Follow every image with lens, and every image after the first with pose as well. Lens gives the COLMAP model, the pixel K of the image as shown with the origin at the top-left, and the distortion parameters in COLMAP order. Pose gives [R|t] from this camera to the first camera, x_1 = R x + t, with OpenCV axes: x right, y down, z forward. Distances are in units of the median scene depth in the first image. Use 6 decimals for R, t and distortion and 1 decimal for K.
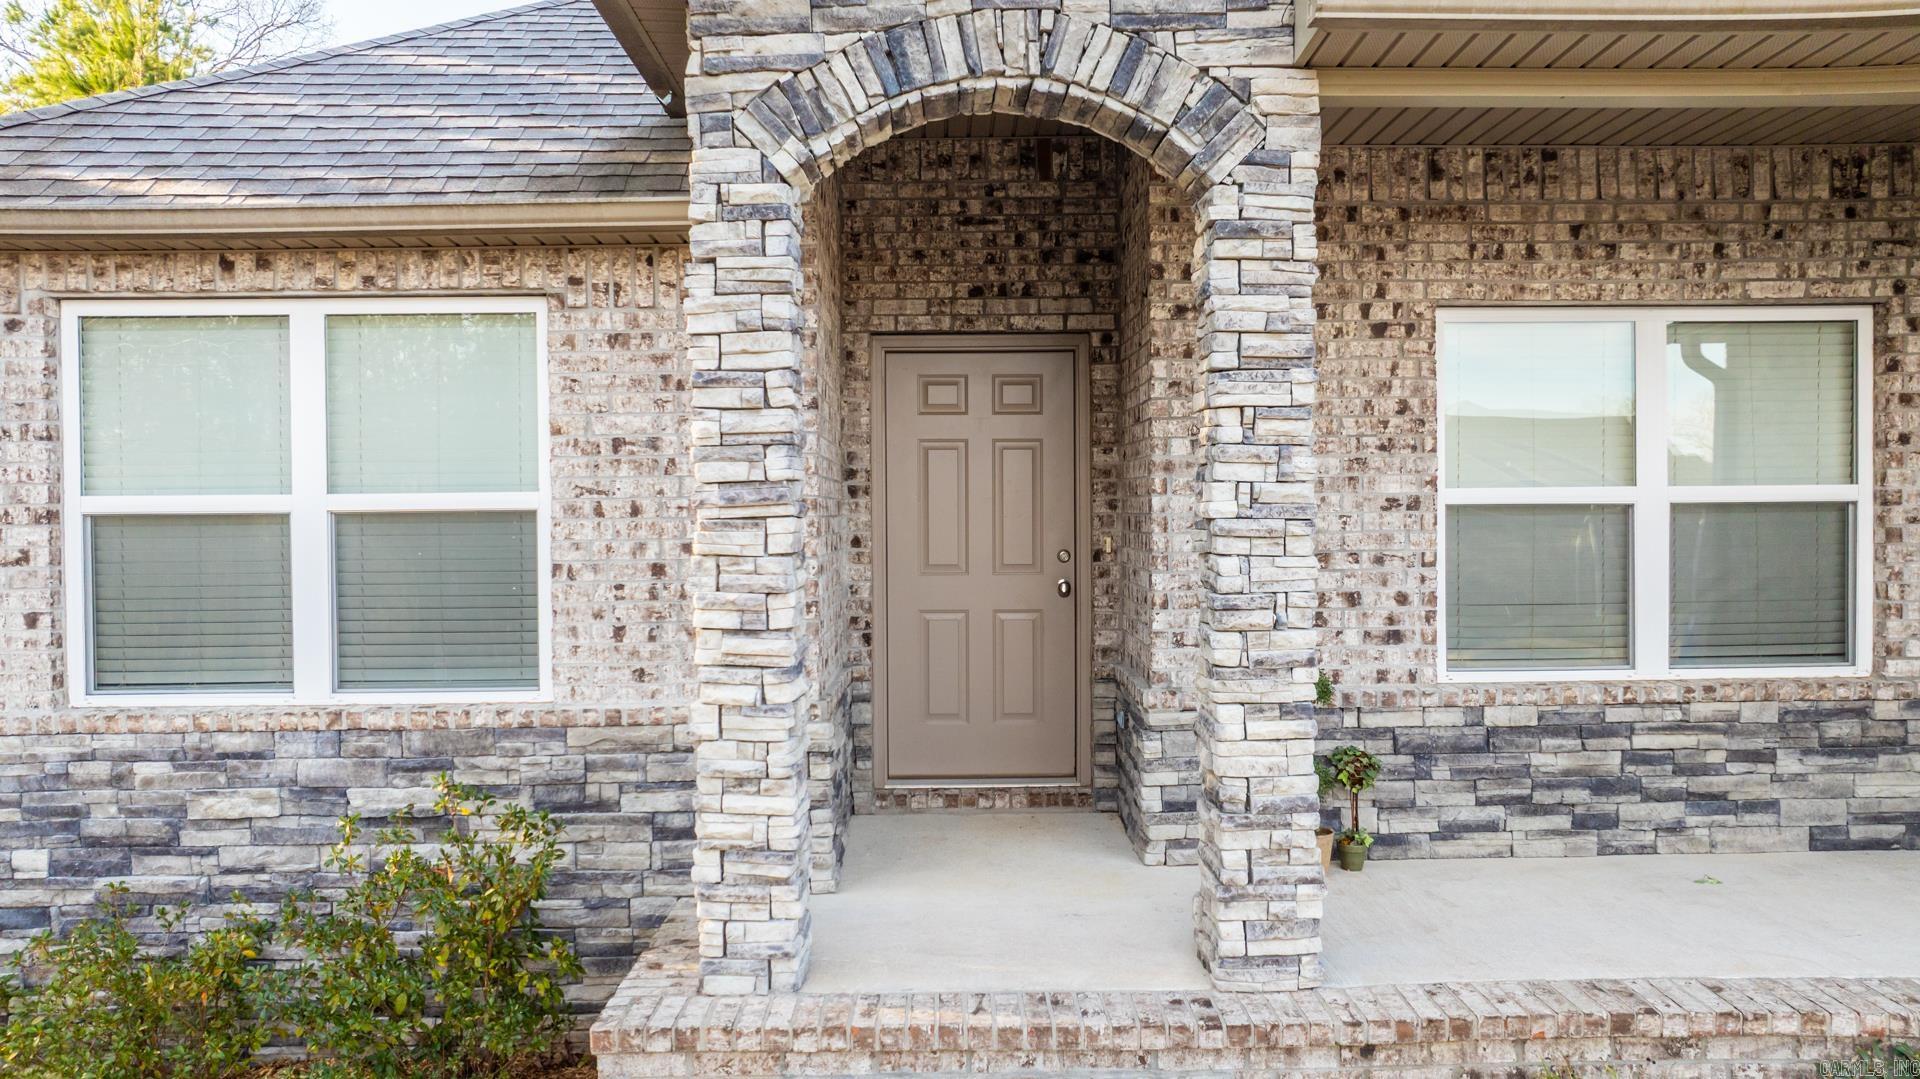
lens RADIAL K [[1356.3, 0, 960.0], [0, 1356.3, 539.5], [0, 0, 1]] dist [-0.024900, 0.022818]
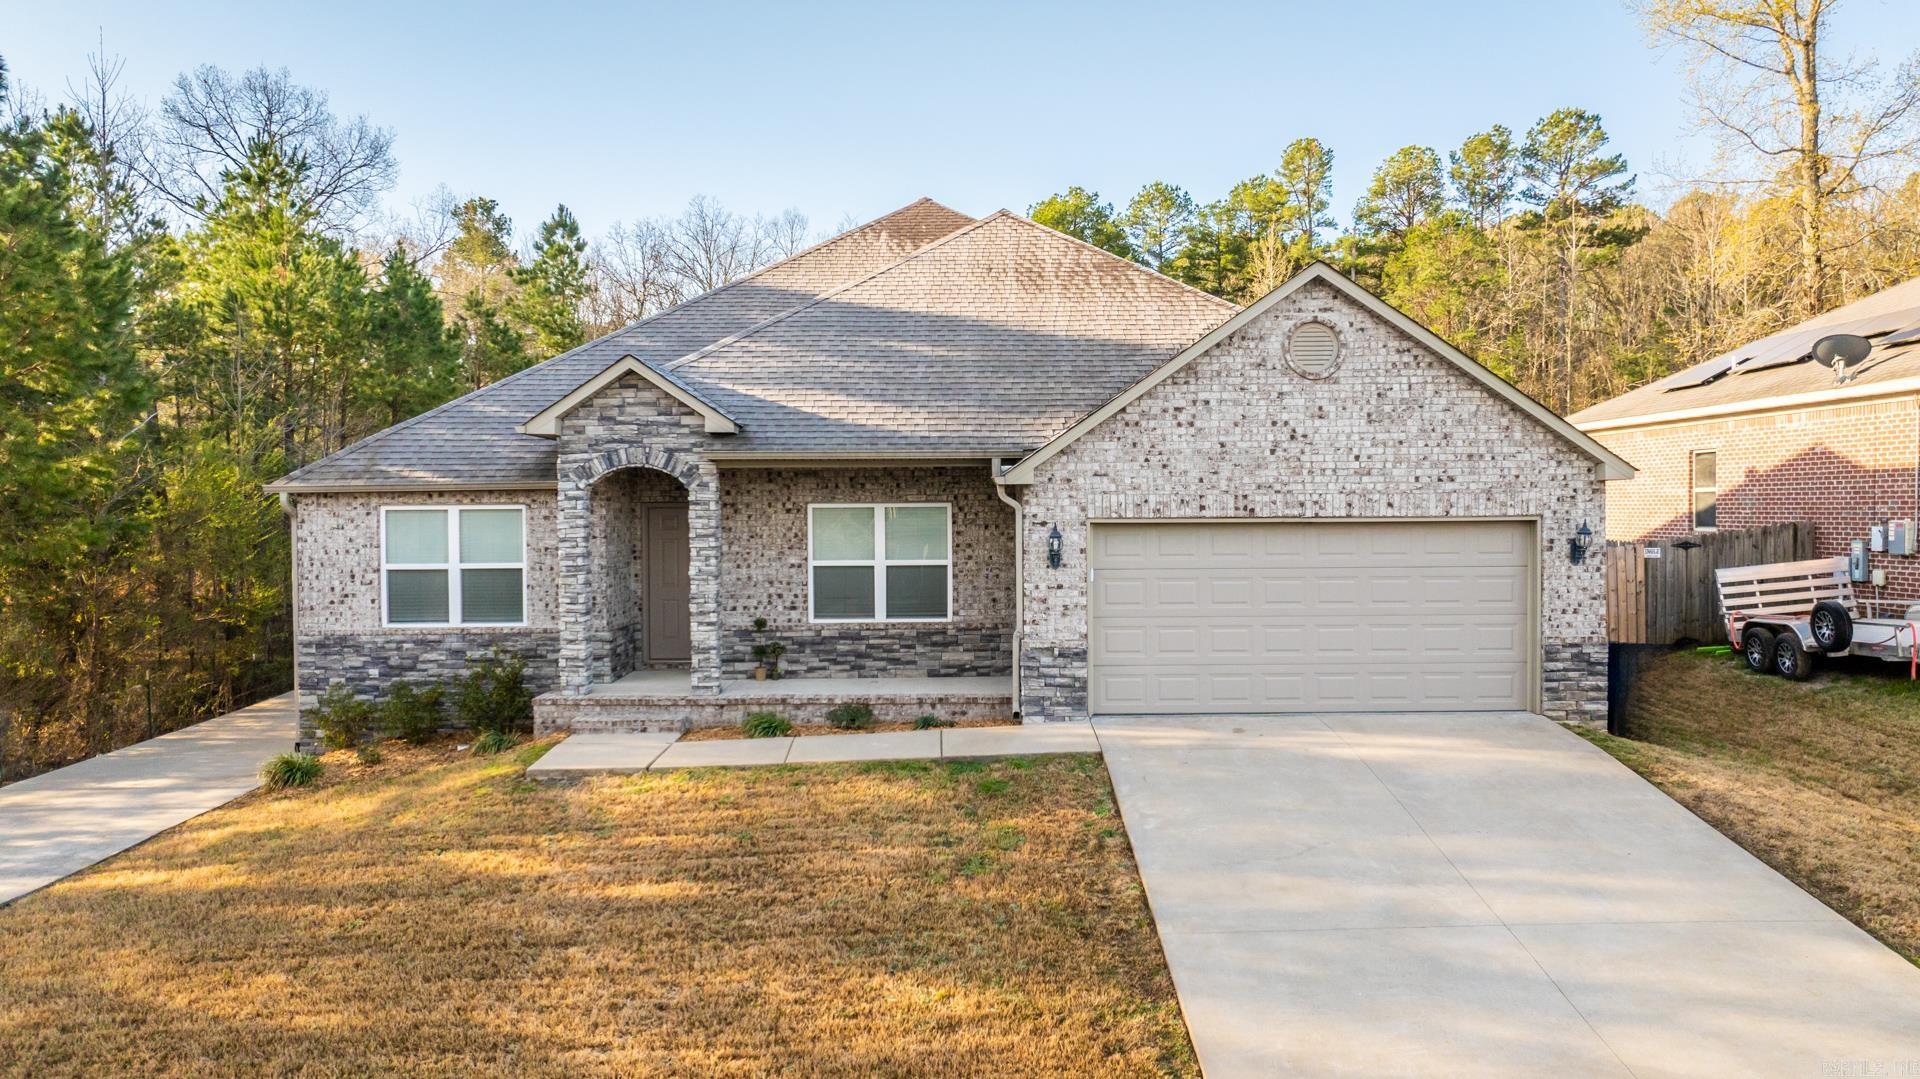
lens RADIAL K [[1356.3, 0, 960.0], [0, 1356.3, 539.5], [0, 0, 1]] dist [-0.024900, 0.022818]
pose [[0.999881, 0.001751, -0.015346, 0.821570], [-0.001719, 0.999996, 0.002126, -0.103009], [0.015349, -0.002099, 0.999880, -2.333262]]
